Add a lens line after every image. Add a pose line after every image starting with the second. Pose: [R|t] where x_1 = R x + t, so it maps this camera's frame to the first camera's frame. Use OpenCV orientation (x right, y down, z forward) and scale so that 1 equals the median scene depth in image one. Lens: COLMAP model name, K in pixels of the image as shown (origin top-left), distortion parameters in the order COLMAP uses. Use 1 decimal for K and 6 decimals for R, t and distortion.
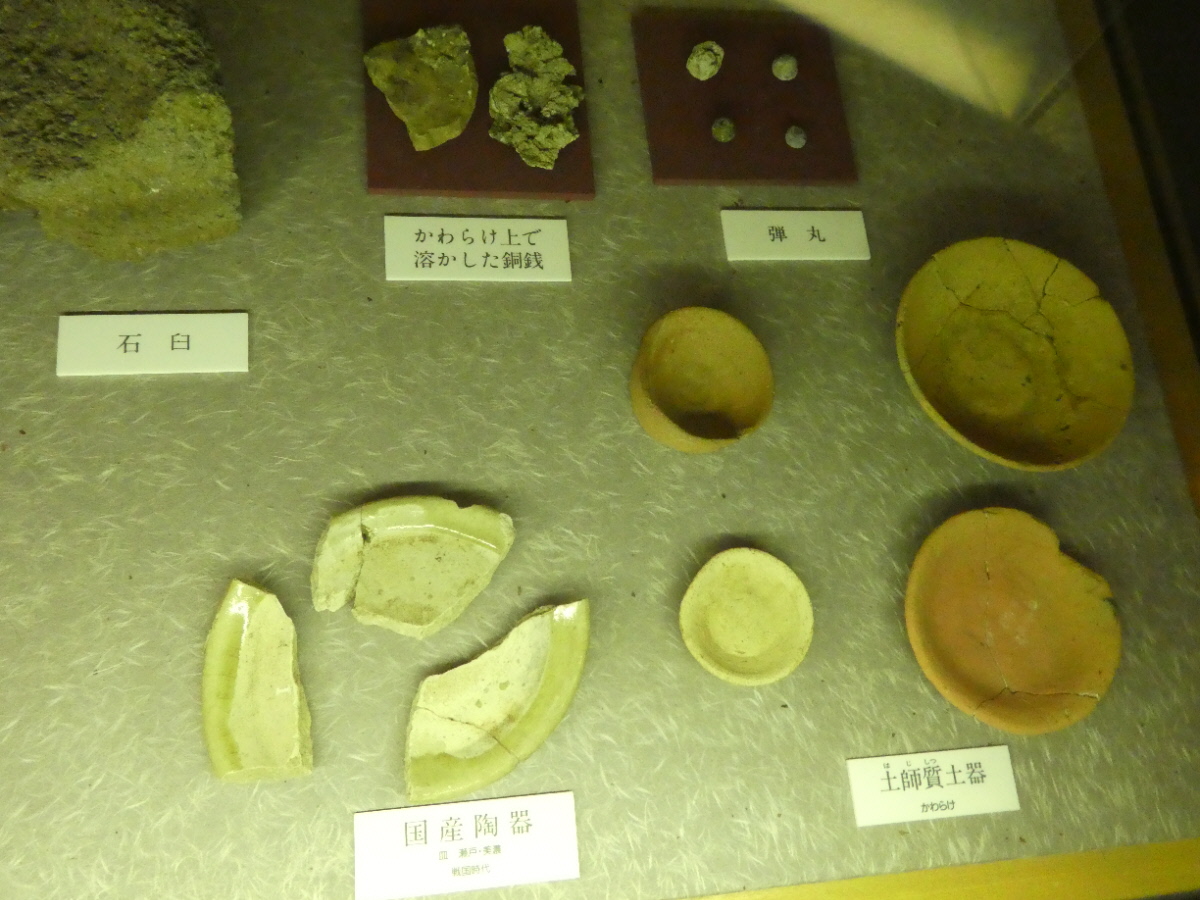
lens RADIAL K [[1092.5, 0, 596.1], [0, 1092.5, 447.1], [0, 0, 1]] dist [0.025438, 0.000000]
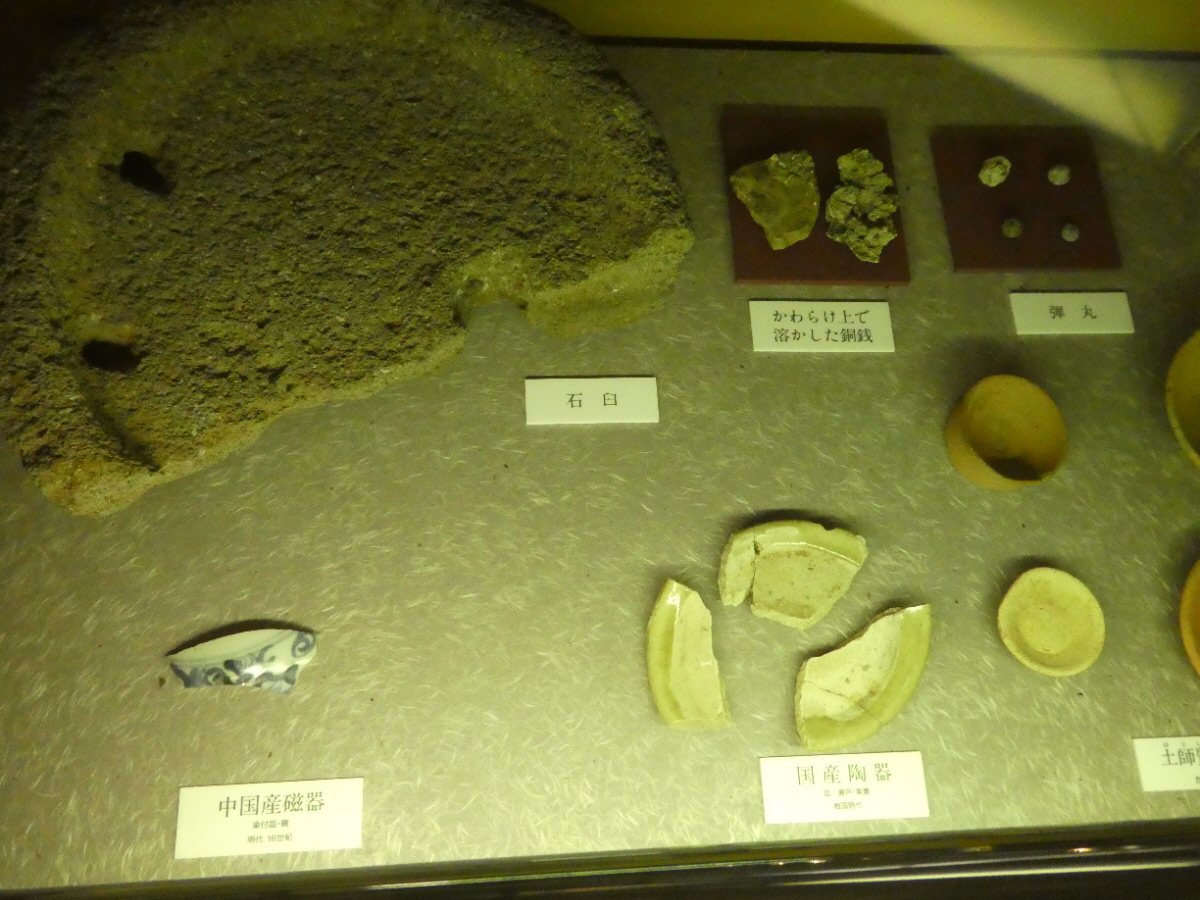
lens RADIAL K [[1092.5, 0, 607.1], [0, 1092.5, 446.4], [0, 0, 1]] dist [0.025438, 0.000000]
pose [[0.995876, 0.017015, -0.089117, -0.264920], [-0.018783, 0.999642, -0.019041, -0.013903], [0.088761, 0.020636, 0.995839, -0.315289]]
